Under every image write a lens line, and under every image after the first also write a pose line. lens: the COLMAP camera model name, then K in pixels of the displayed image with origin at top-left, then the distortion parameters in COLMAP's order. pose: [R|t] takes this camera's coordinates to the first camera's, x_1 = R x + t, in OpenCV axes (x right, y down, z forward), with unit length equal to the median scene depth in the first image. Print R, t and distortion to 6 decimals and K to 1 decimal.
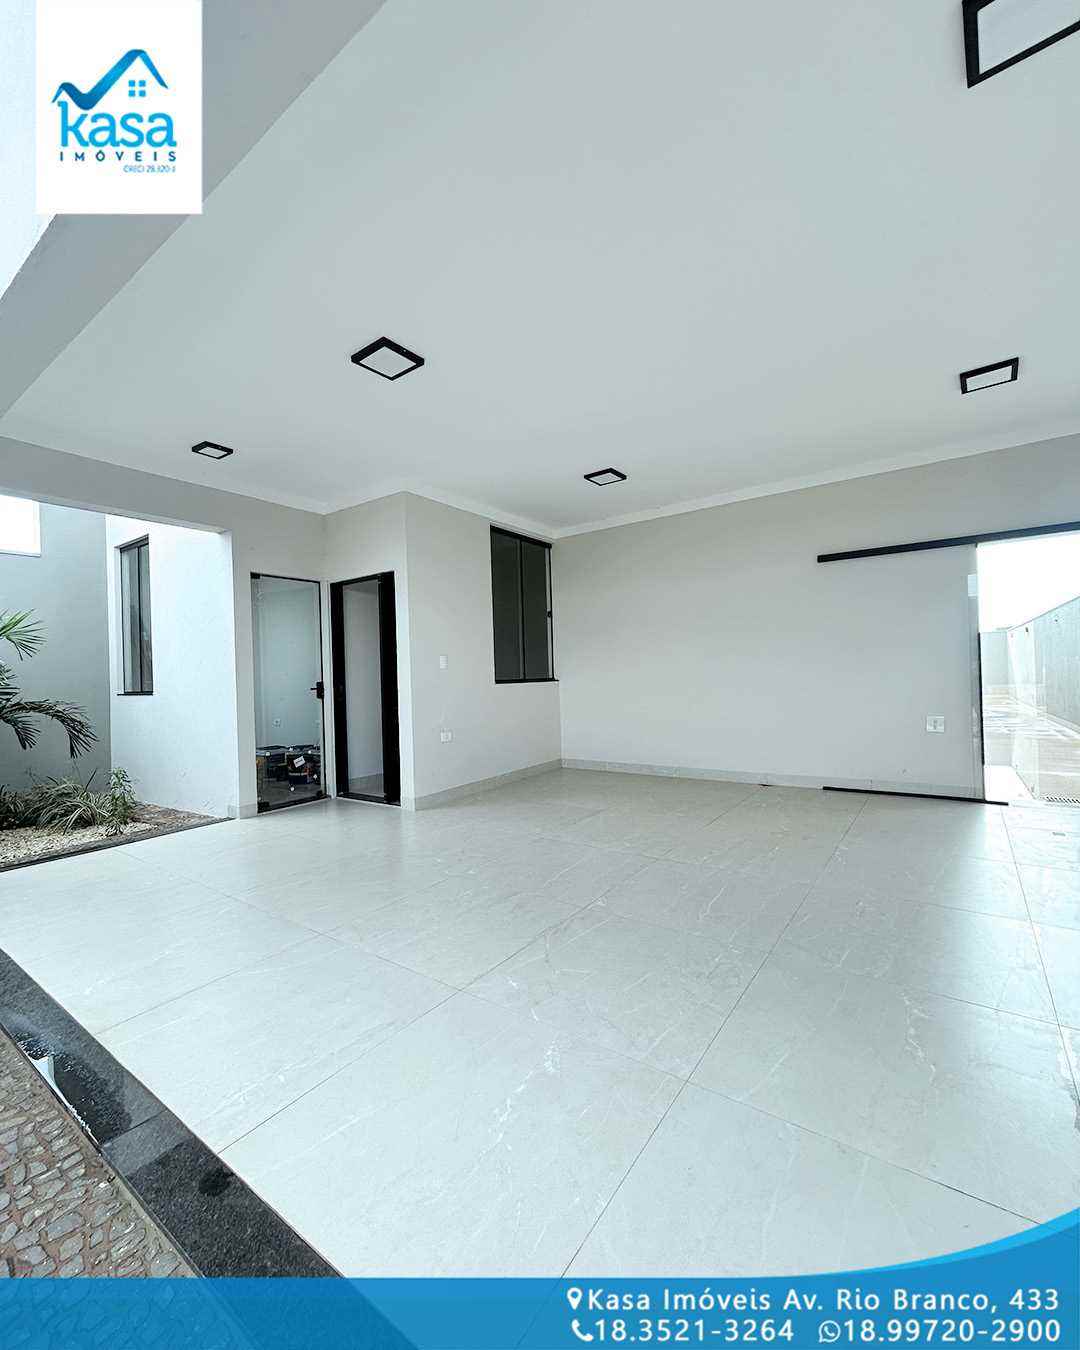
lens RADIAL K [[582.4, 0, 540.3], [0, 582.4, 674.6], [0, 0, 1]] dist [0.000108, 0.000585]
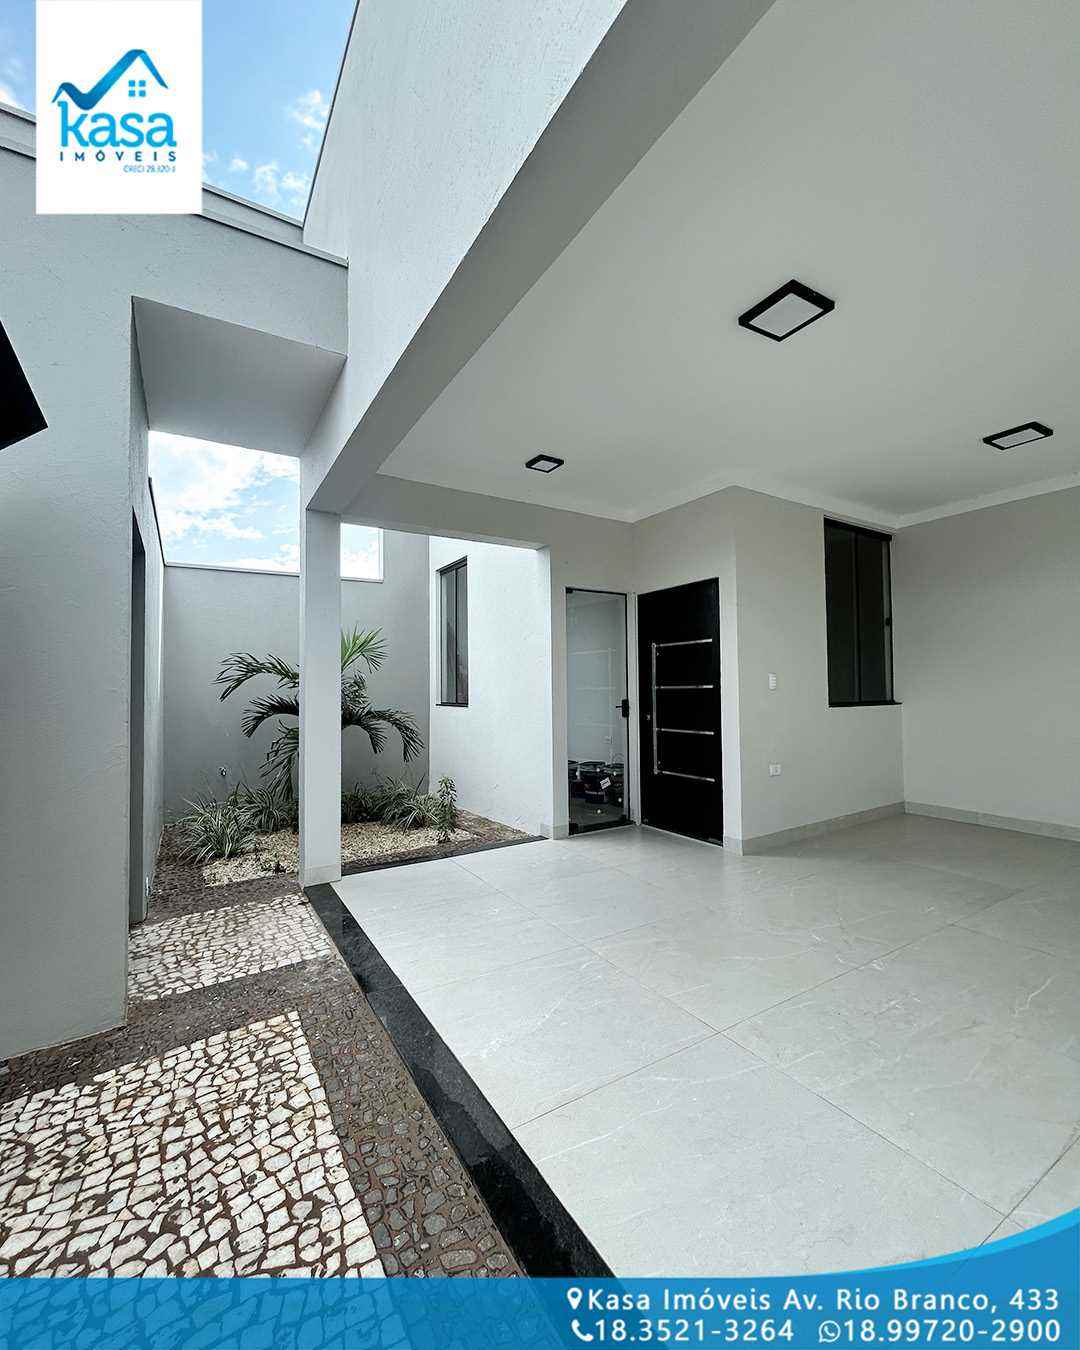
lens RADIAL K [[582.4, 0, 539.4], [0, 582.4, 675.0], [0, 0, 1]] dist [0.000108, 0.000585]
pose [[0.921491, 0.012405, -0.388202, -0.148750], [-0.017759, 0.999790, -0.010206, -0.015860], [0.387994, 0.016299, 0.921518, 0.079773]]
